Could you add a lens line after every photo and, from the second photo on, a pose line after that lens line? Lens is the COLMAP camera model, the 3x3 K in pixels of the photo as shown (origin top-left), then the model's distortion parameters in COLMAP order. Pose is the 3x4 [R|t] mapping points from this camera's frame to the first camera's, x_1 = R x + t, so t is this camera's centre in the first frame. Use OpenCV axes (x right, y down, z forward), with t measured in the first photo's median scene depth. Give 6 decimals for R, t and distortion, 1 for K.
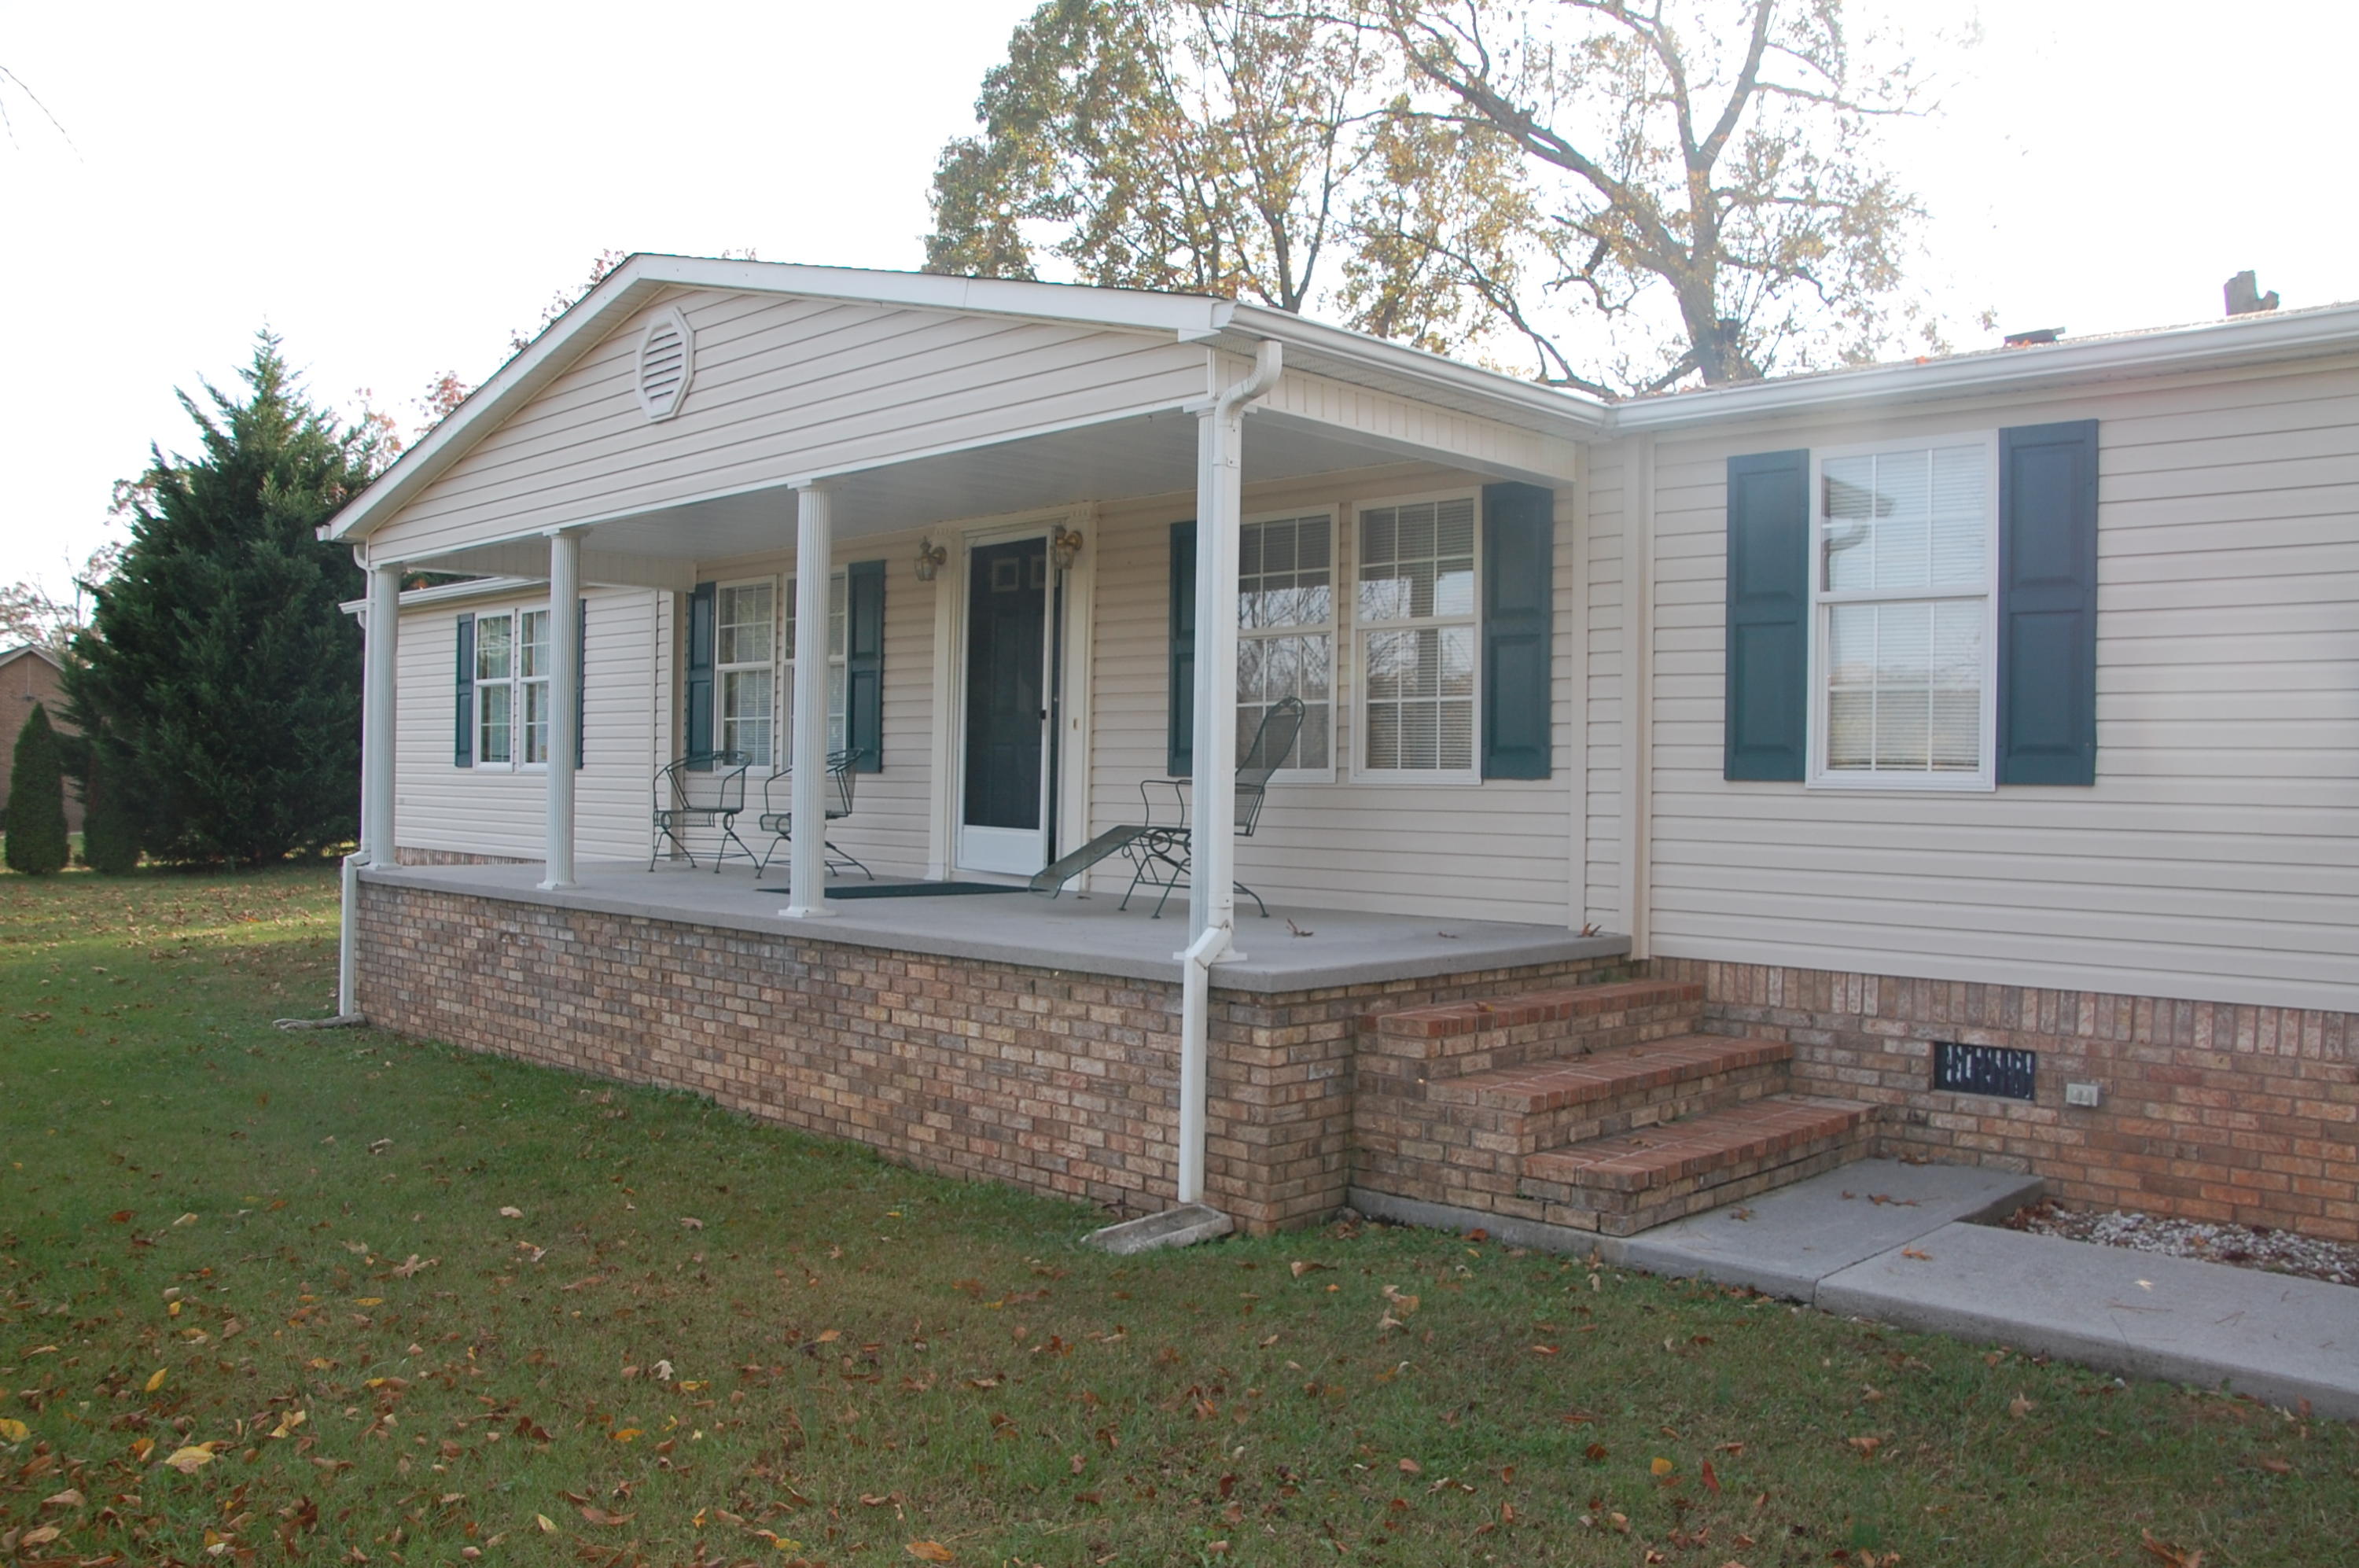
lens RADIAL K [[1867.2, 0, 1207.8], [0, 1867.2, 816.9], [0, 0, 1]] dist [-0.174476, 0.132673]
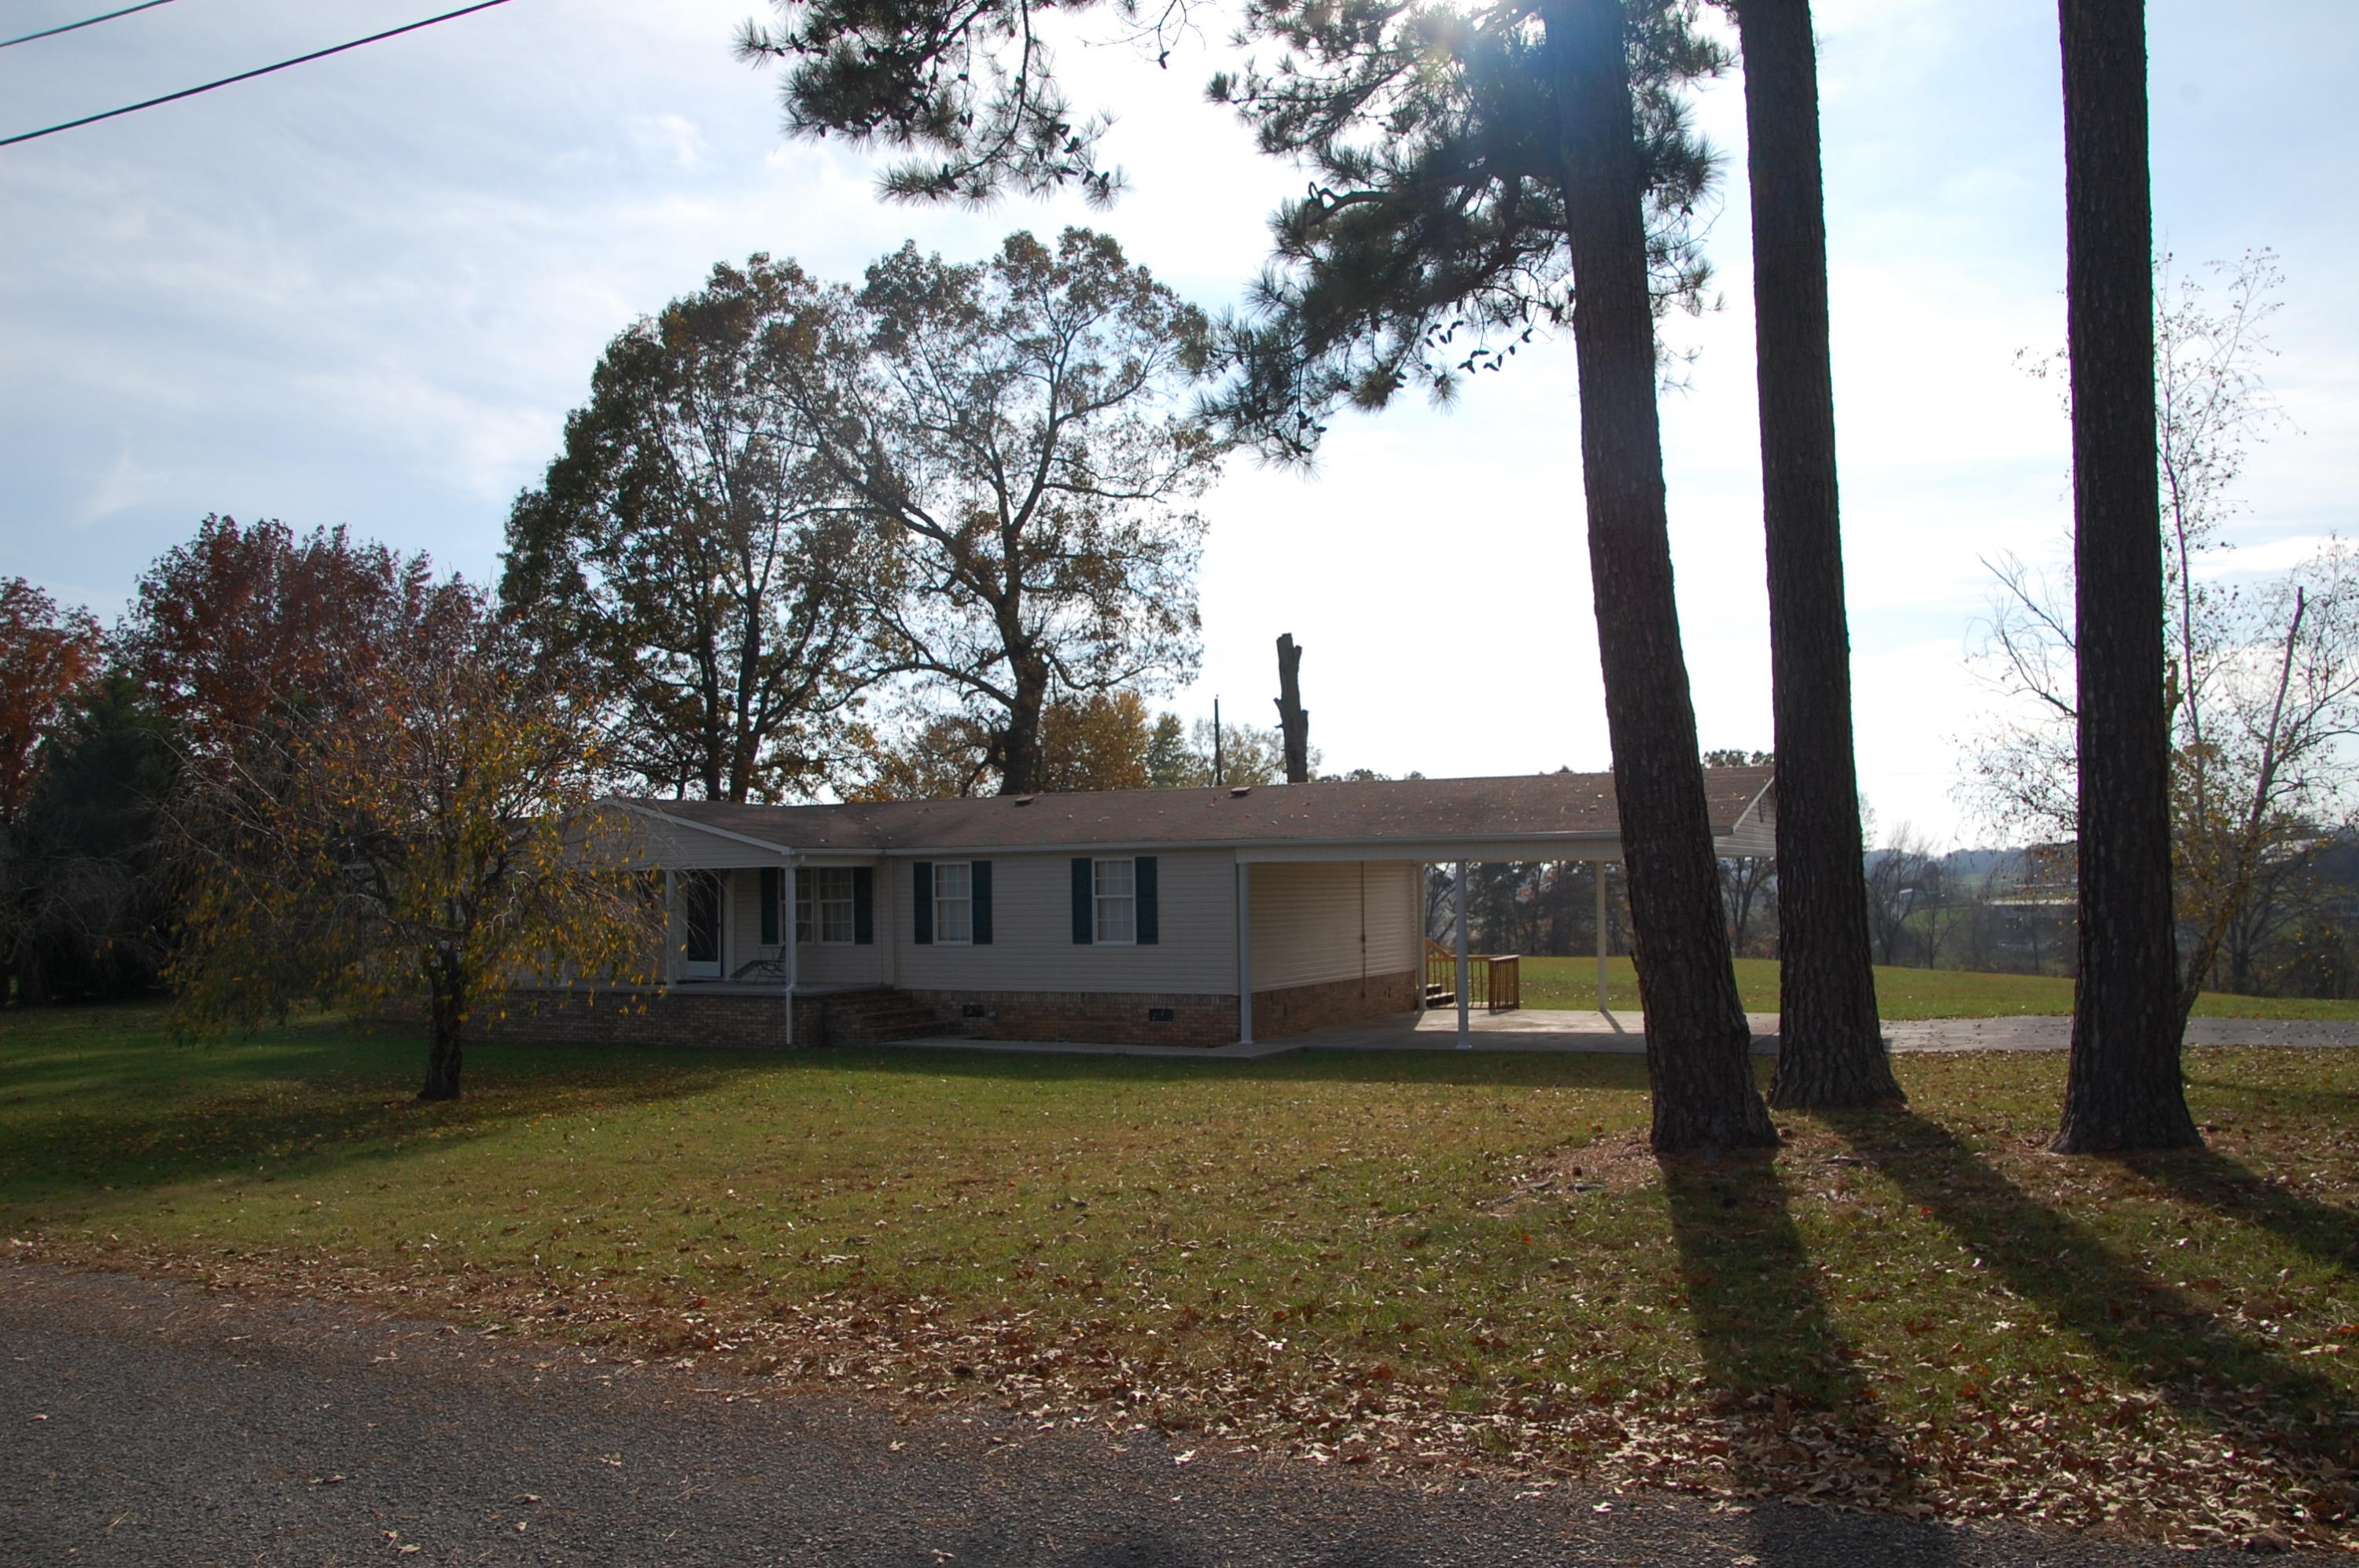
lens RADIAL K [[1867.2, 0, 1207.8], [0, 1867.2, 816.9], [0, 0, 1]] dist [-0.174476, 0.132673]
pose [[0.953713, -0.018138, 0.300172, -0.293769], [0.035553, 0.997980, -0.052656, -0.055656], [-0.298610, 0.060890, 0.952431, -2.810950]]
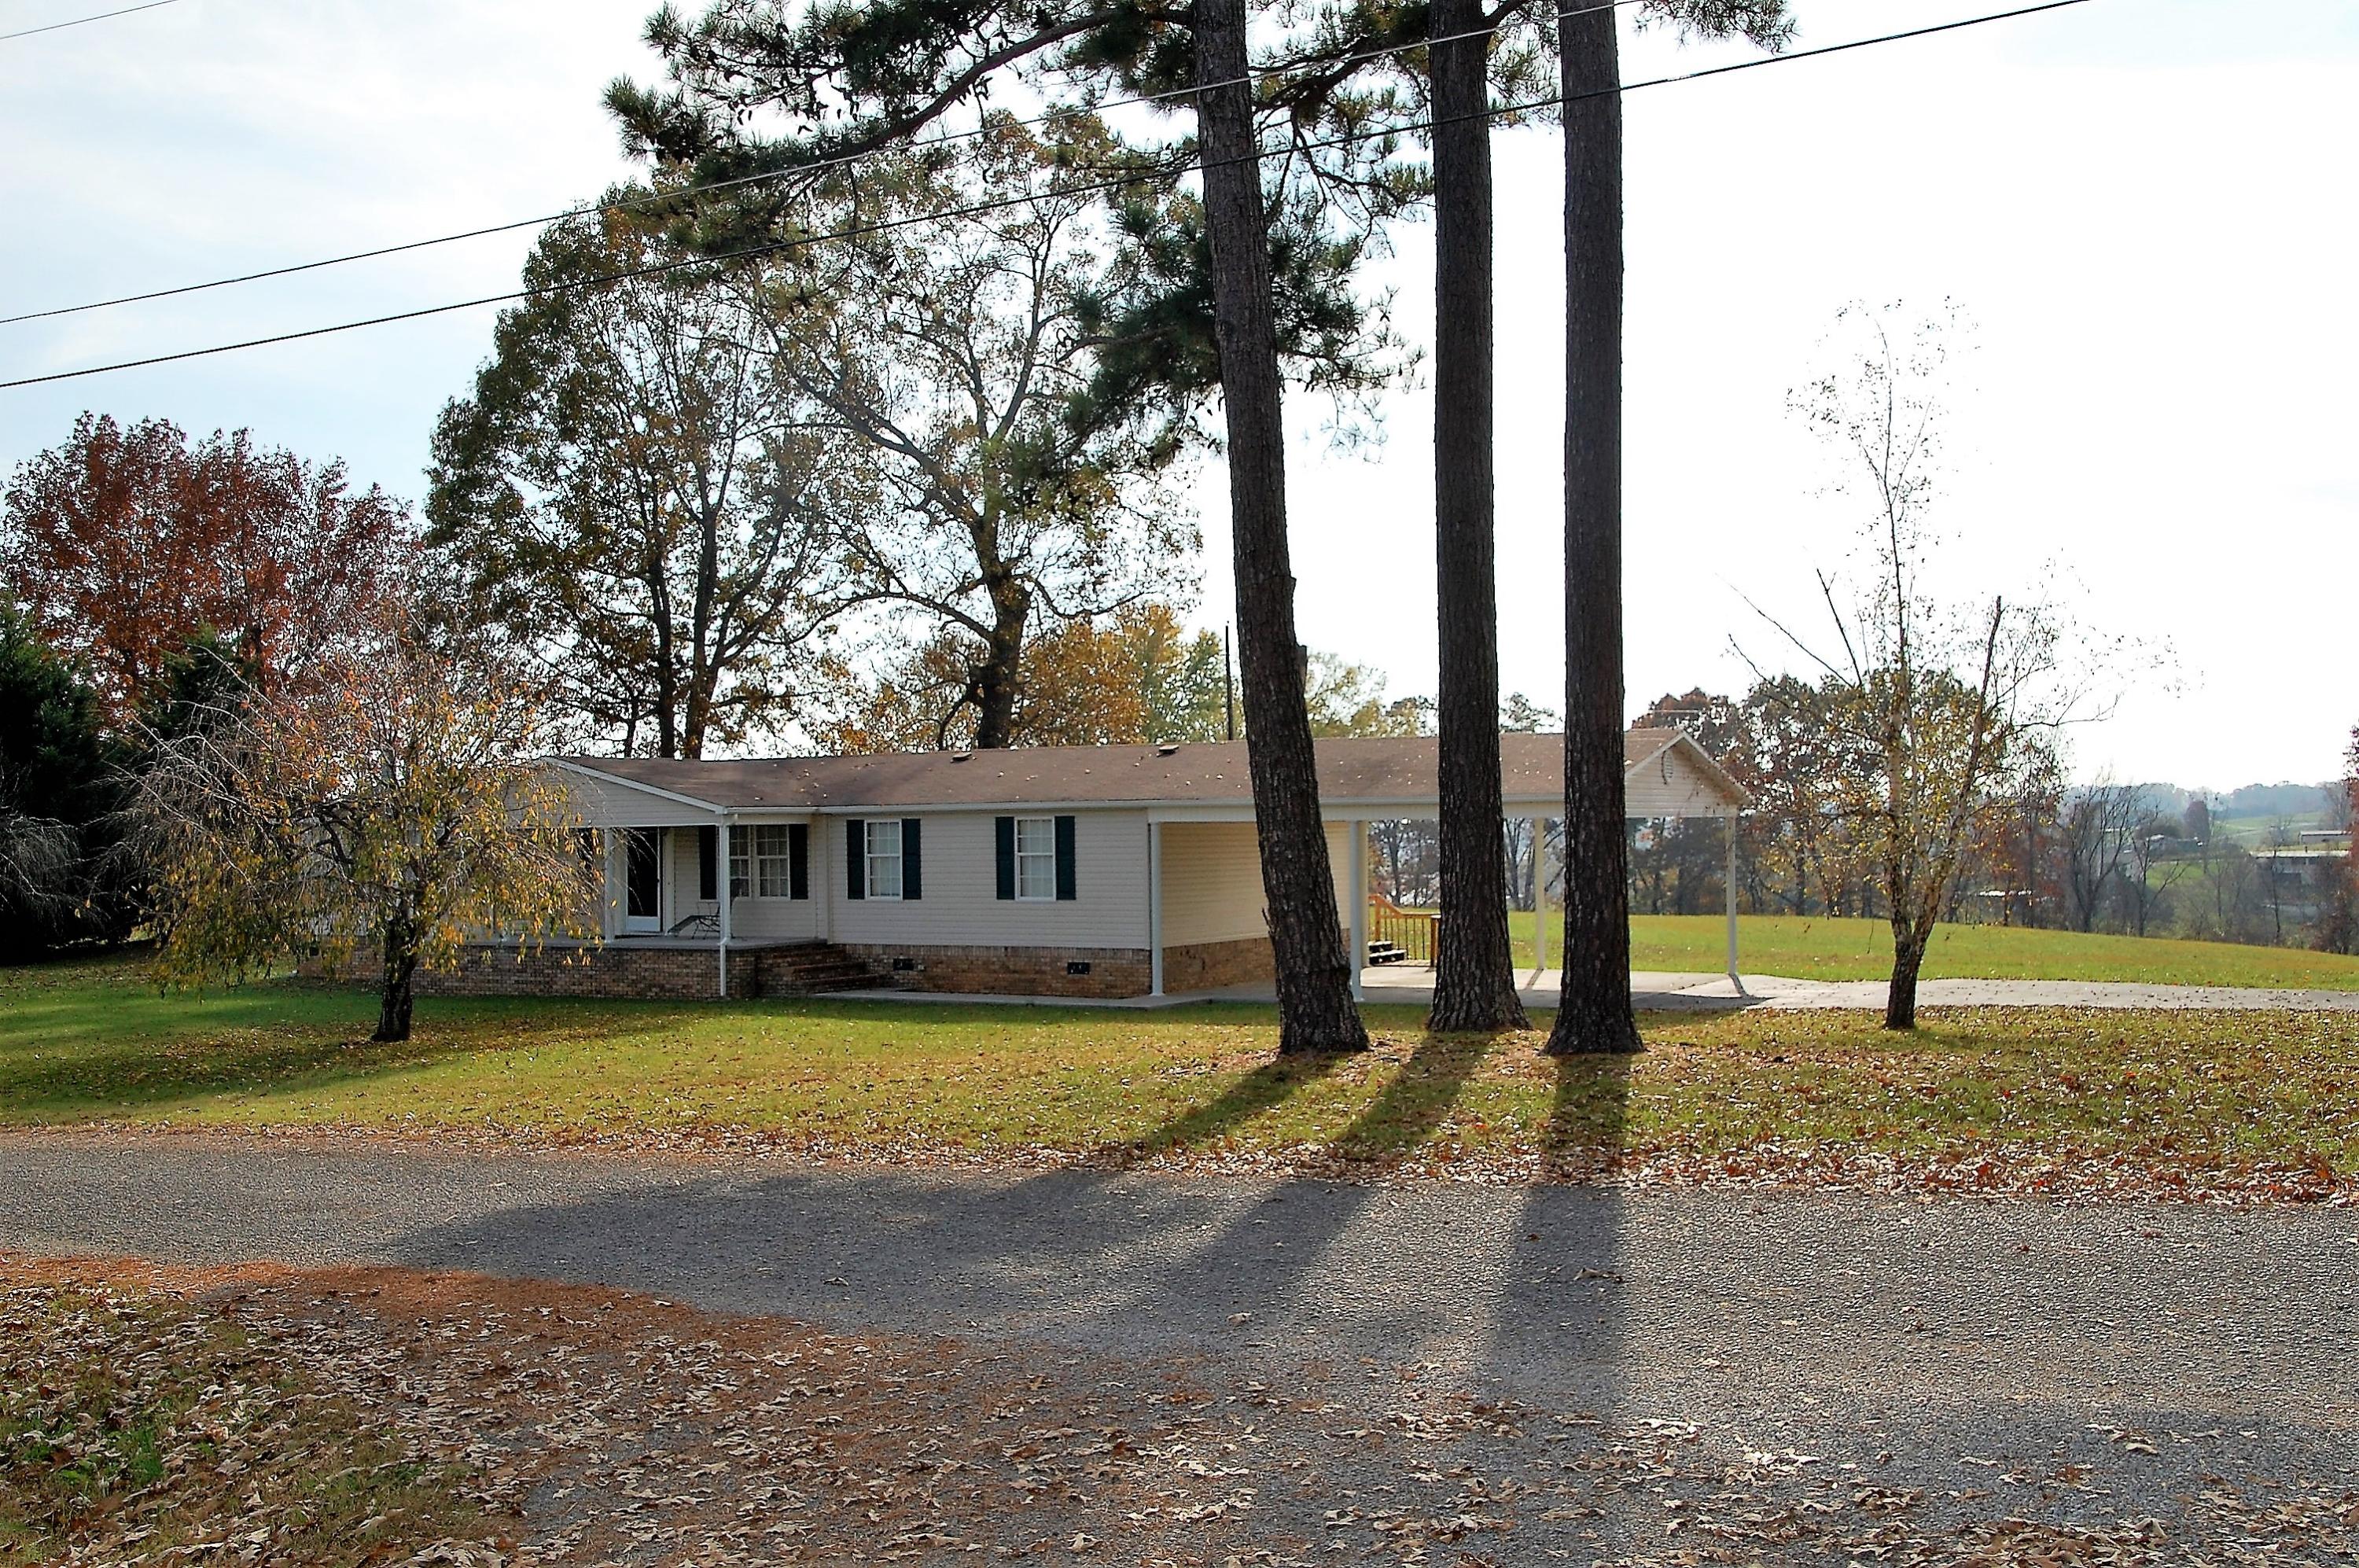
lens RADIAL K [[2300.4, 0, 1220.1], [0, 2300.4, 853.6], [0, 0, 1]] dist [-0.109548, 0.236791]
pose [[0.963159, -0.029388, 0.267323, -0.262221], [0.031747, 0.999486, -0.004504, -0.067008], [-0.267053, 0.012825, 0.963596, -3.834086]]
